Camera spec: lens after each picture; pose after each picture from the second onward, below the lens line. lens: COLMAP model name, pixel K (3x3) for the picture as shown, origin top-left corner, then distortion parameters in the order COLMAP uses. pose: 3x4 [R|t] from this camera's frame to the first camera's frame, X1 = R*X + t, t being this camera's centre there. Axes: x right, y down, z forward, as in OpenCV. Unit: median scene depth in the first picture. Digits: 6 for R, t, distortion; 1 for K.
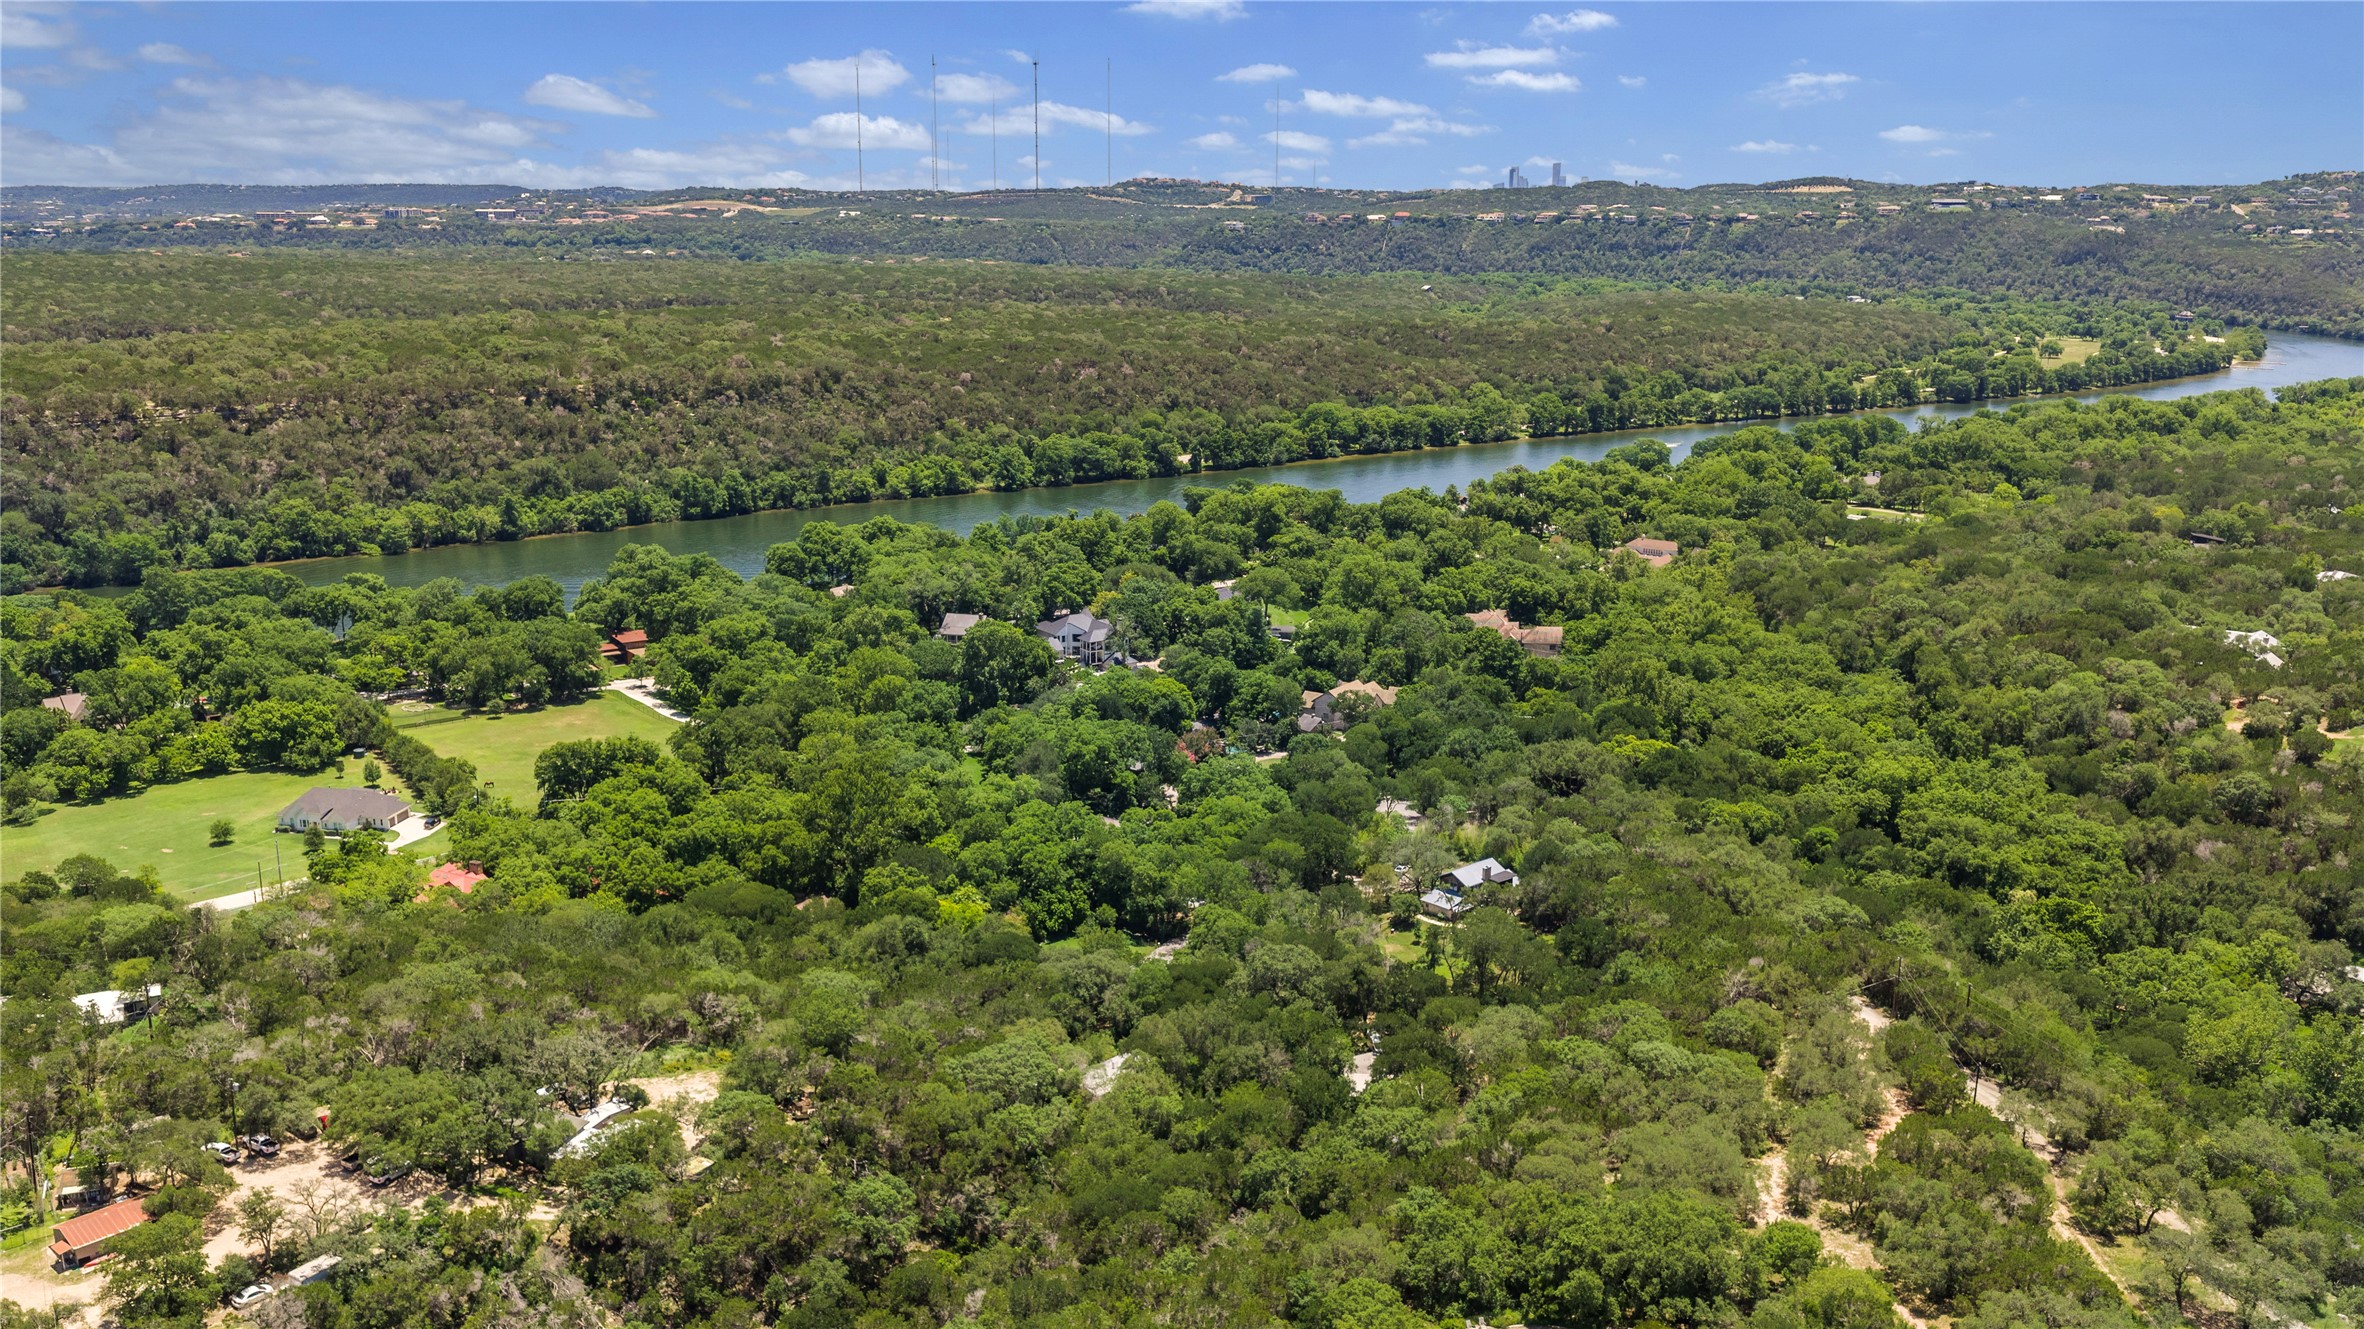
lens RADIAL K [[1973.7, 0, 1194.5], [0, 1973.7, 671.1], [0, 0, 1]] dist [0.031101, -0.078860]
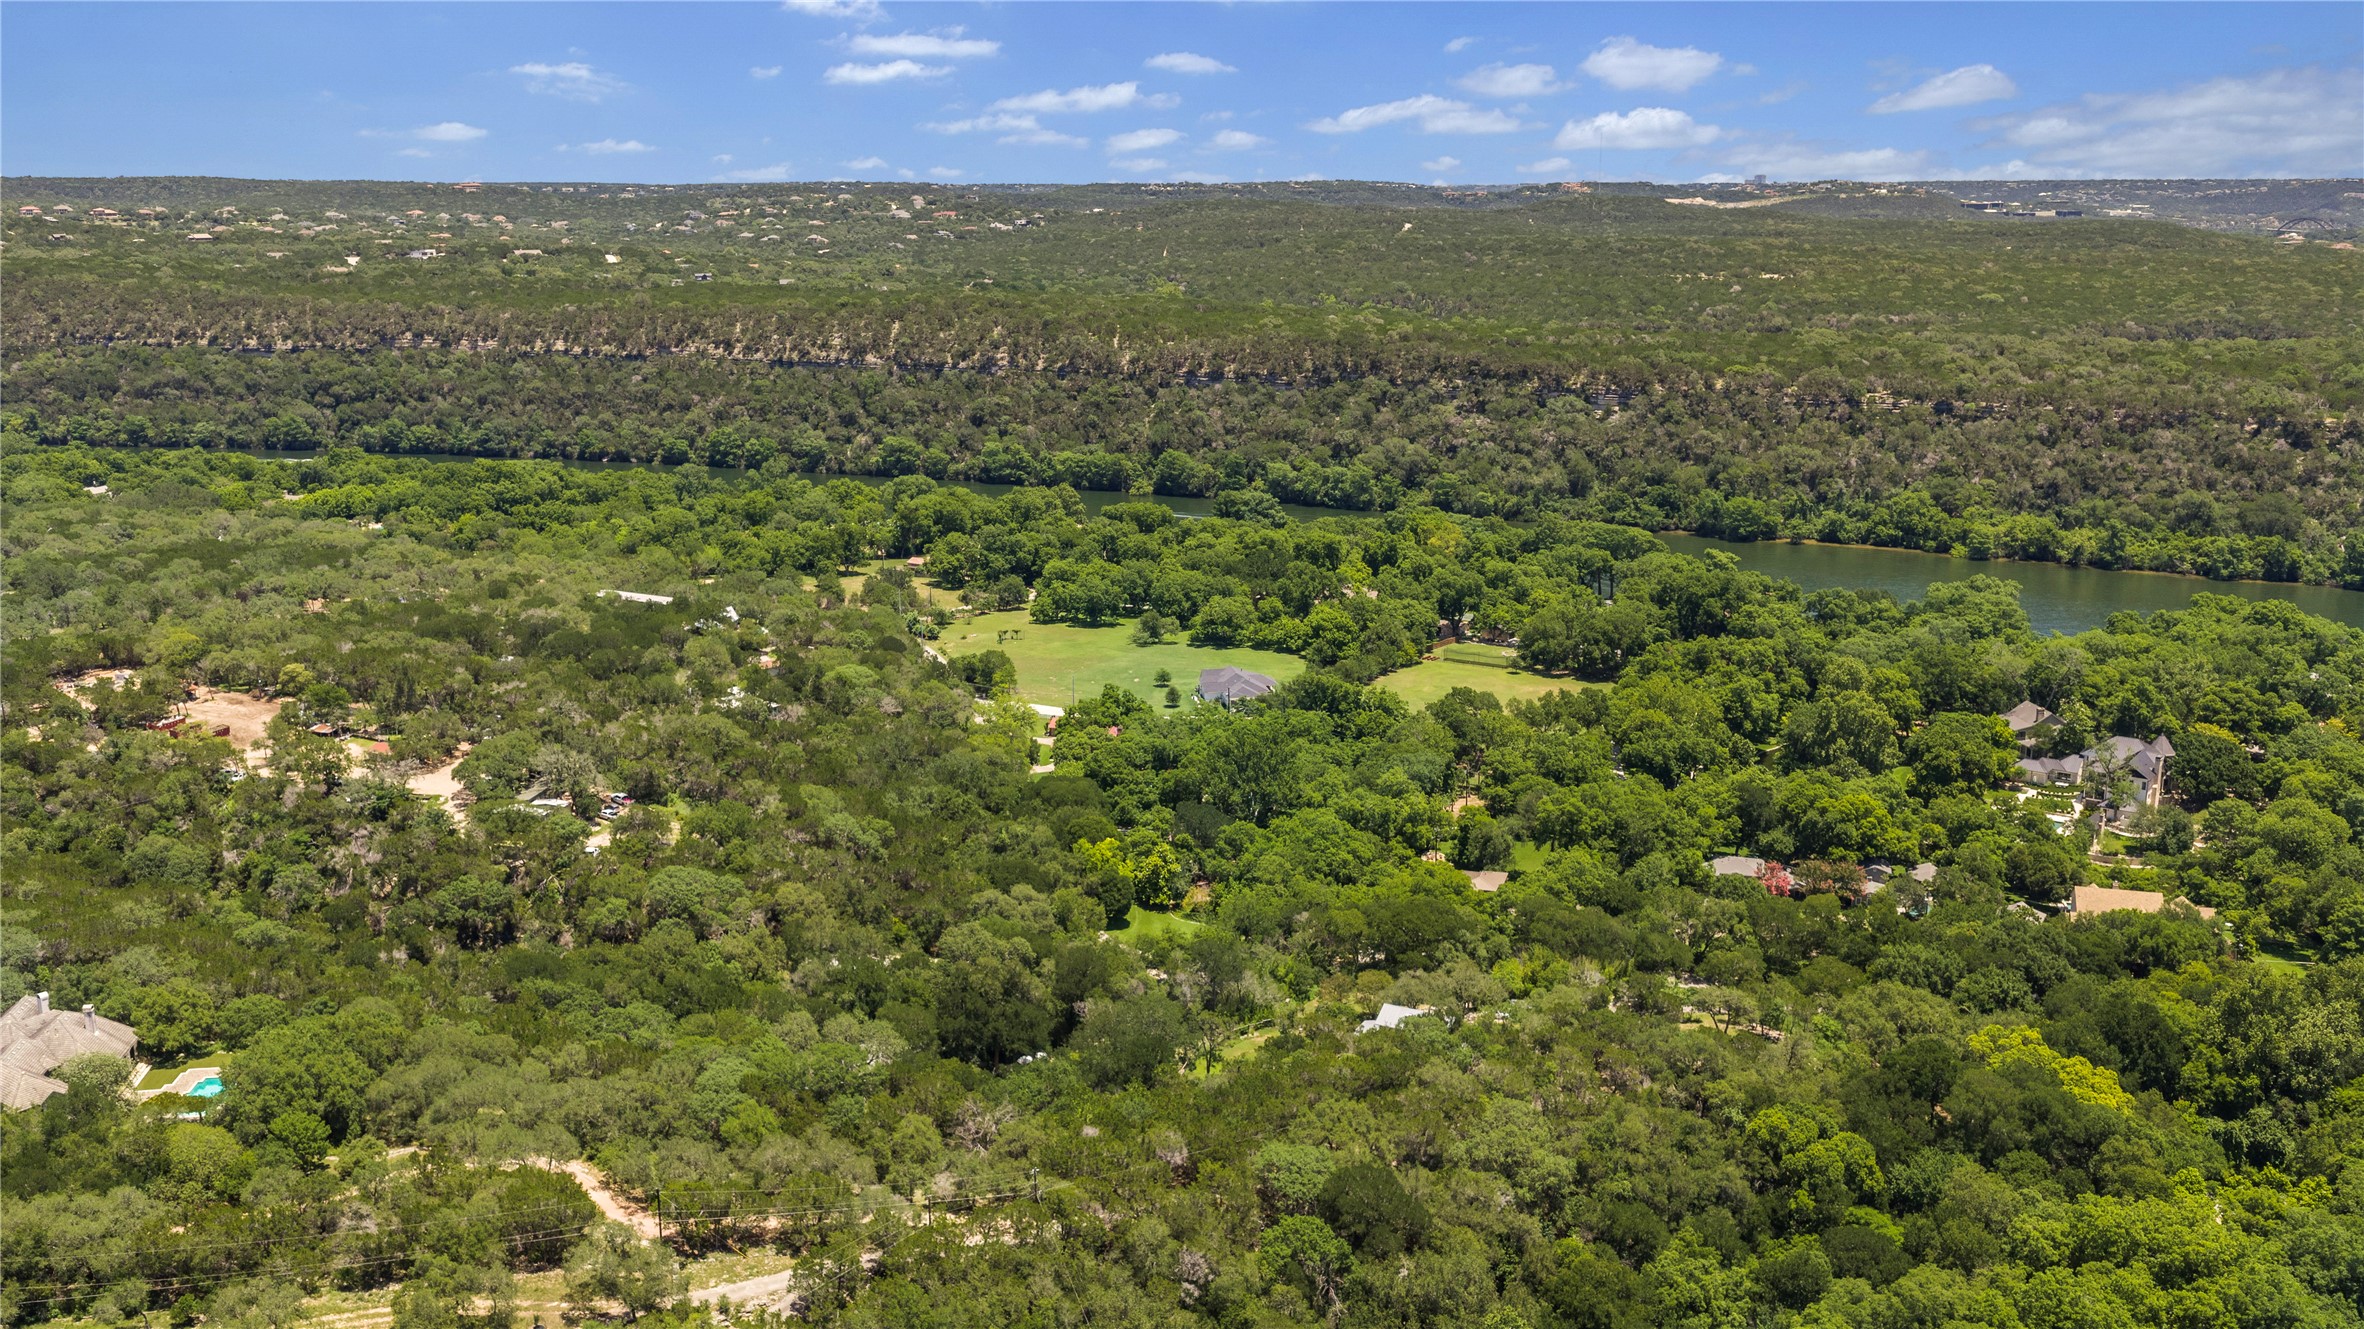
lens RADIAL K [[1986.0, 0, 1182.0], [0, 1986.0, 664.5], [0, 0, 1]] dist [0.020190, -0.052671]
pose [[0.314542, 0.211518, -0.925377, 0.331298], [-0.215451, 0.965323, 0.147416, -0.056215], [0.924470, 0.153006, 0.349206, 0.230379]]
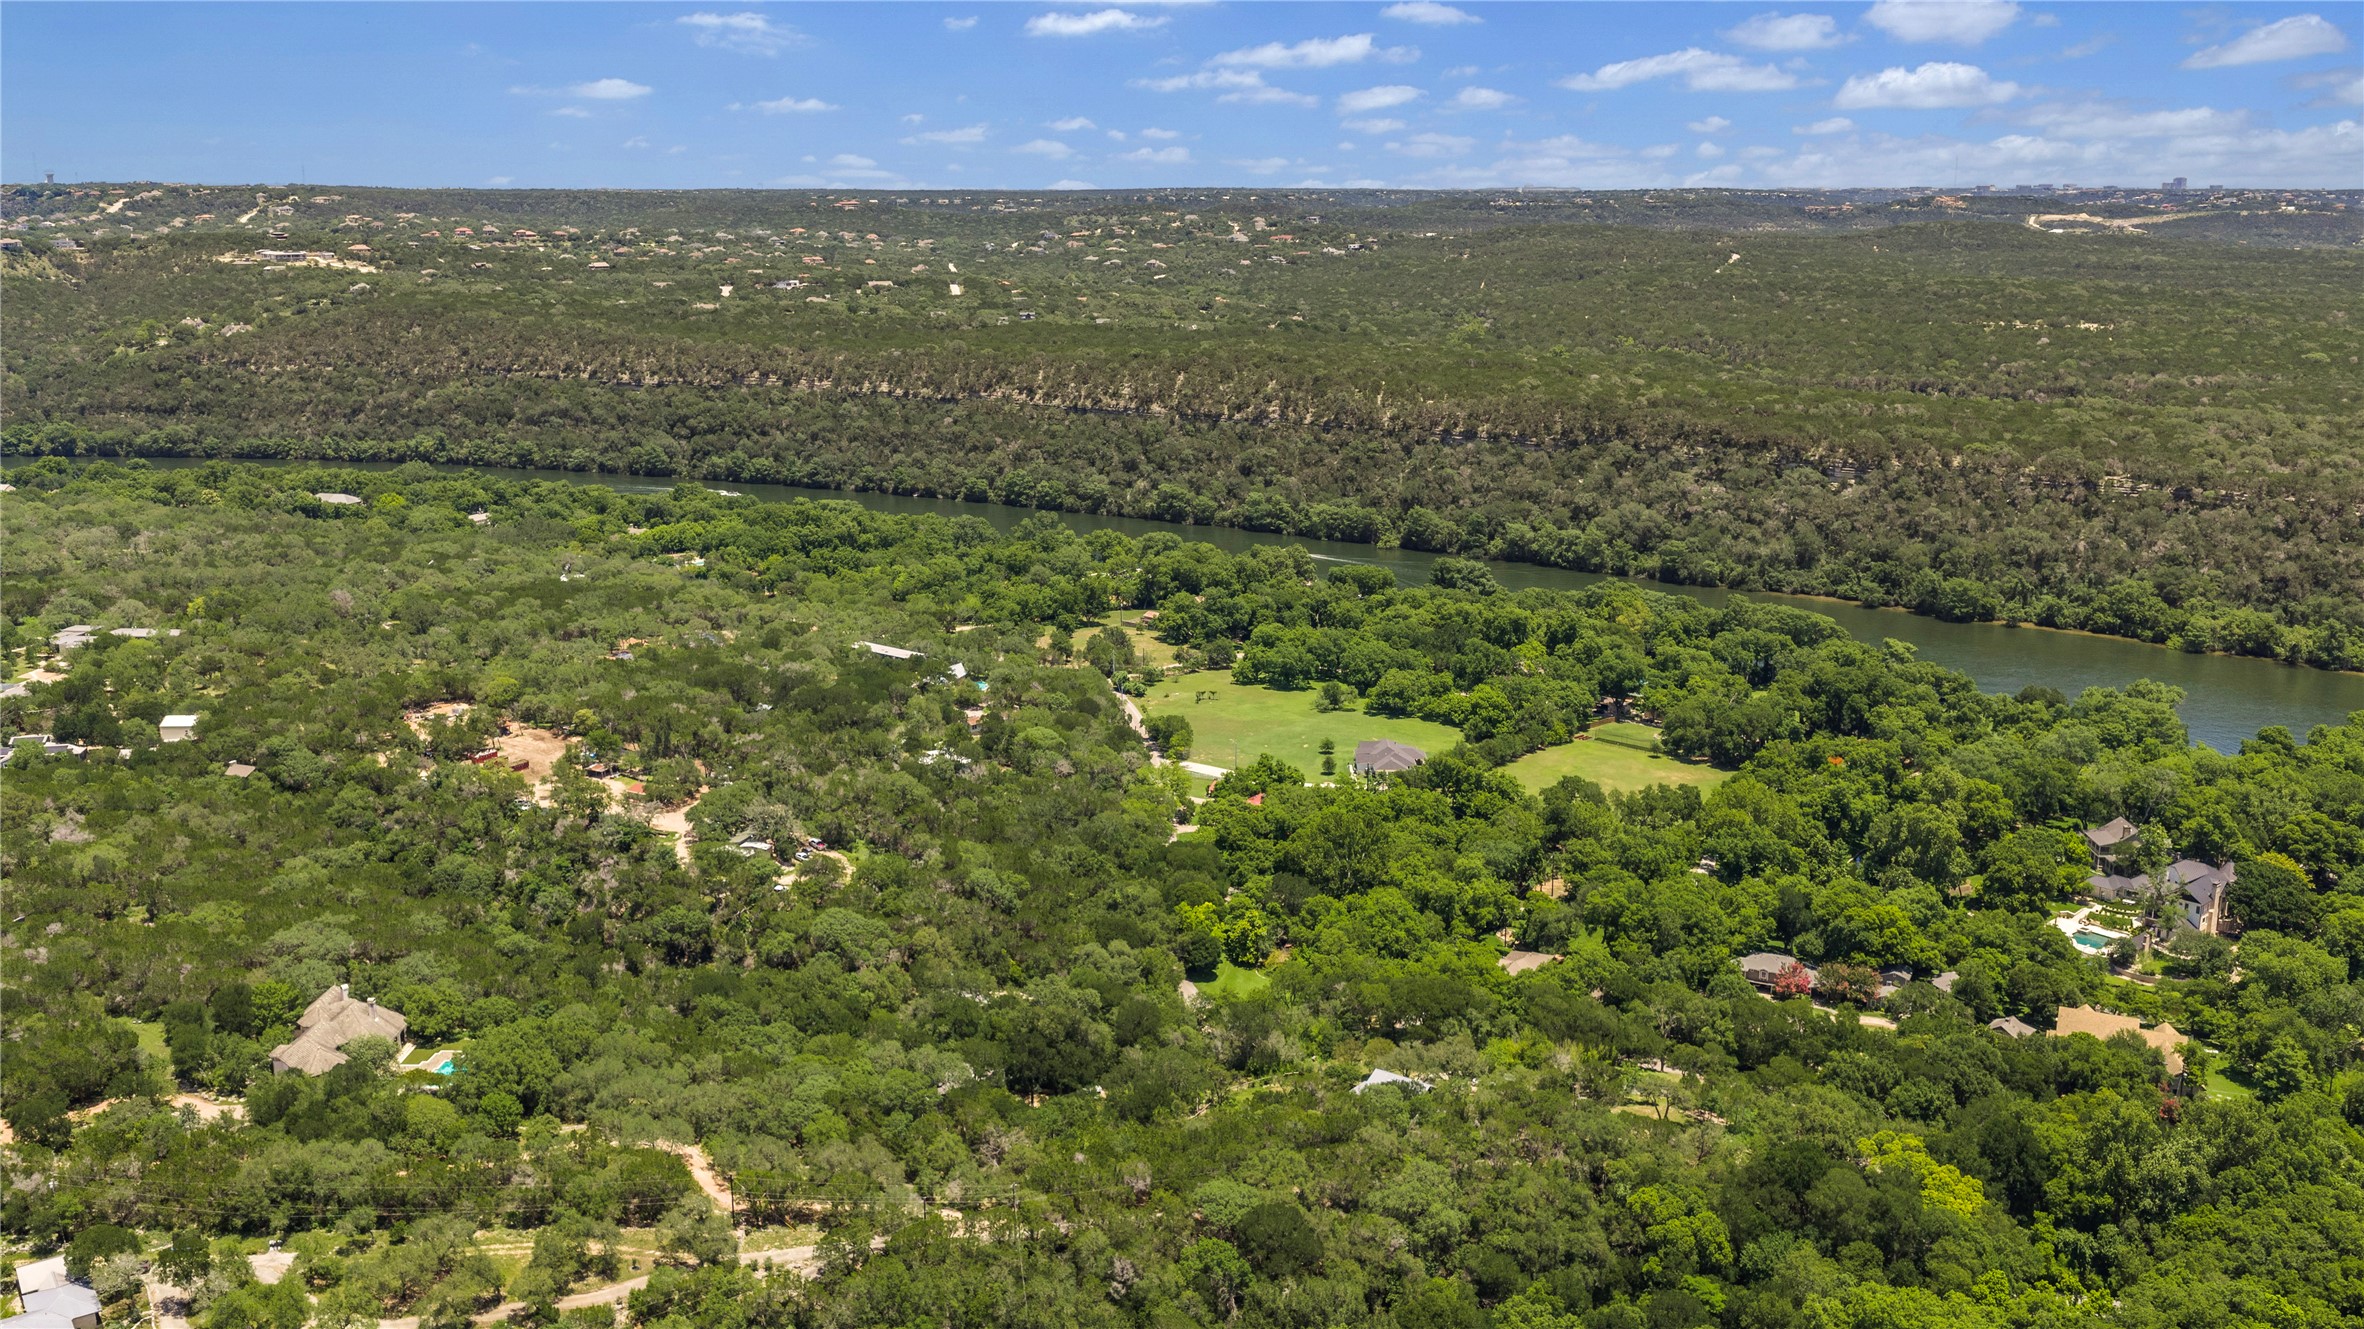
lens RADIAL K [[1986.0, 0, 1182.0], [0, 1986.0, 664.5], [0, 0, 1]] dist [0.020190, -0.052671]
pose [[0.136171, 0.222661, -0.965339, 0.405396], [-0.227308, 0.955442, 0.188314, -0.102216], [0.964255, 0.193787, 0.180716, 0.261071]]
